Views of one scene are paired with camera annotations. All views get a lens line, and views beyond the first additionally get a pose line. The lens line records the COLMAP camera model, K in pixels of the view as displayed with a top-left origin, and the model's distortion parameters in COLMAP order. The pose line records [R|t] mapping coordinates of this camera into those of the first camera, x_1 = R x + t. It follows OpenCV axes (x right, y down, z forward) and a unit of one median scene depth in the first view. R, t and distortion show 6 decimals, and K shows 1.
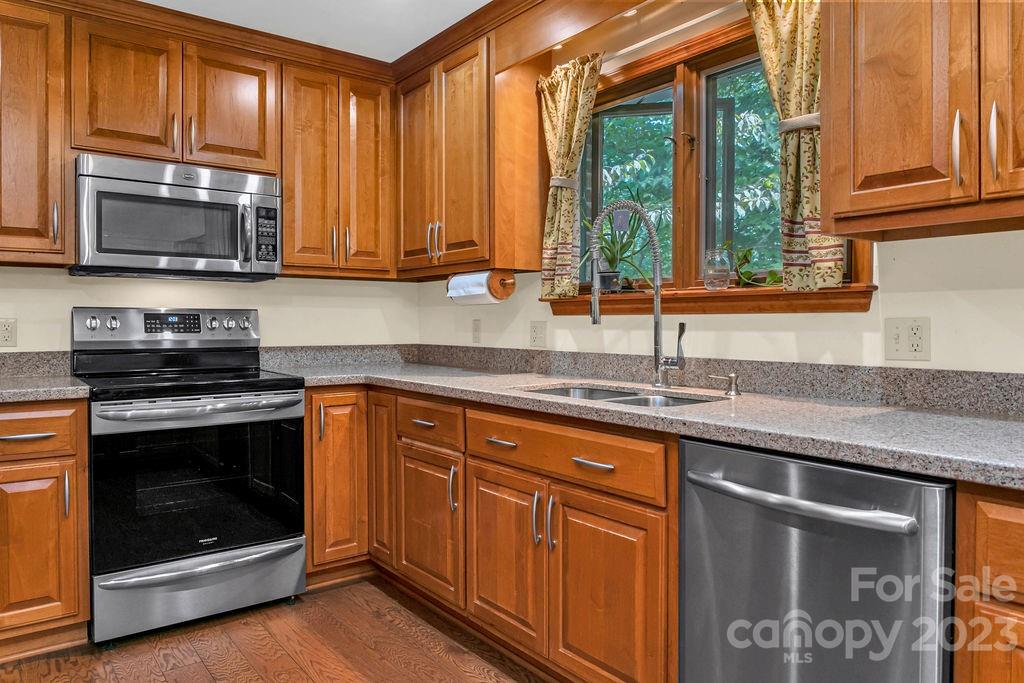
lens RADIAL K [[688.6, 0, 514.5], [0, 688.6, 332.7], [0, 0, 1]] dist [-0.006812, -0.004931]
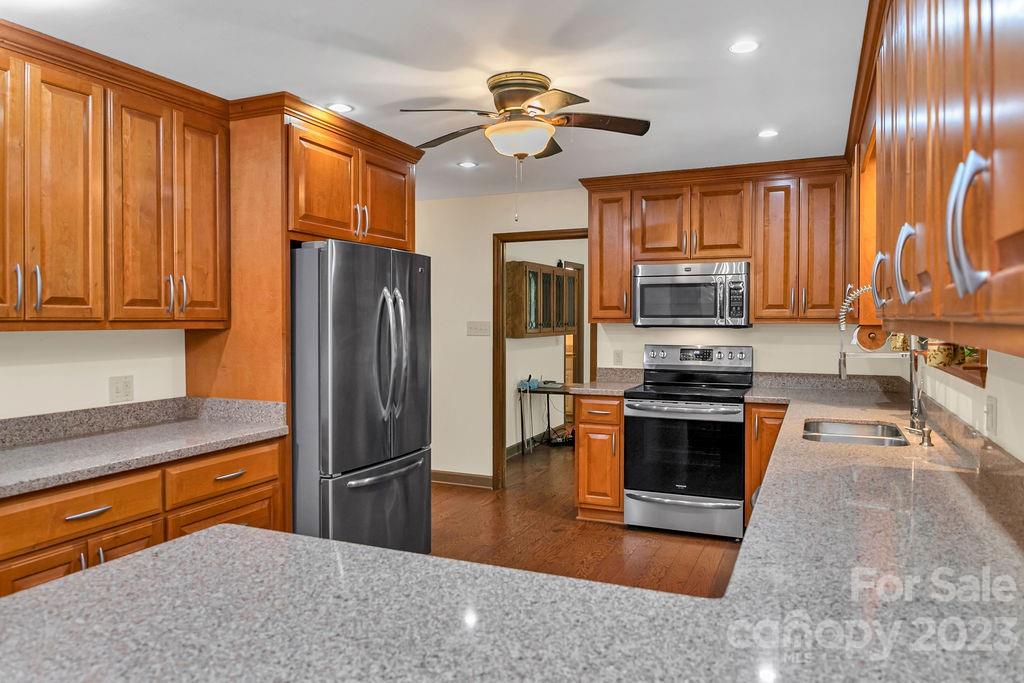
lens RADIAL K [[698.8, 0, 517.7], [0, 698.8, 329.6], [0, 0, 1]] dist [-0.017479, -0.004035]
pose [[0.479971, 0.015277, -0.877152, 0.831608], [-0.013811, 0.999856, 0.009857, -0.093616], [0.877176, 0.007383, 0.480112, -0.179384]]
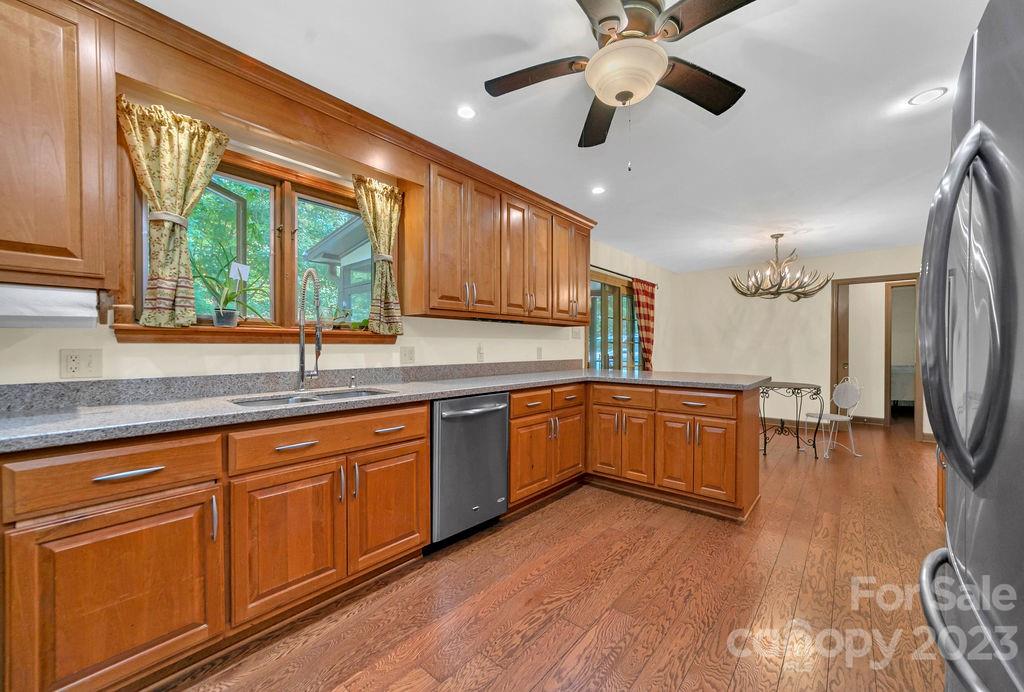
lens RADIAL K [[402.4, 0, 513.1], [0, 402.4, 351.1], [0, 0, 1]] dist [-0.002850, -0.000147]
pose [[-0.198741, -0.008874, 0.980012, -0.660520], [0.018020, 0.999757, 0.012707, -0.011883], [-0.979886, 0.020186, -0.198533, 0.617531]]
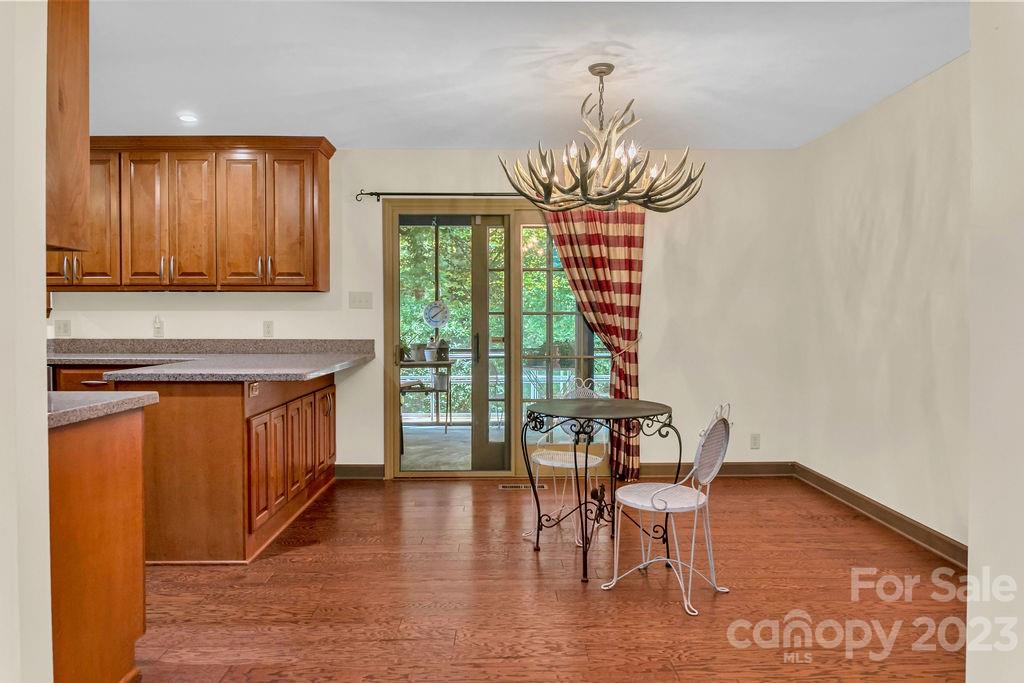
lens RADIAL K [[688.6, 0, 514.5], [0, 688.6, 332.7], [0, 0, 1]] dist [-0.006812, -0.004931]
pose [[0.600422, -0.012378, 0.799587, -0.360219], [0.012853, 0.999900, 0.005827, 0.023089], [-0.799580, 0.006779, 0.600522, -1.405619]]
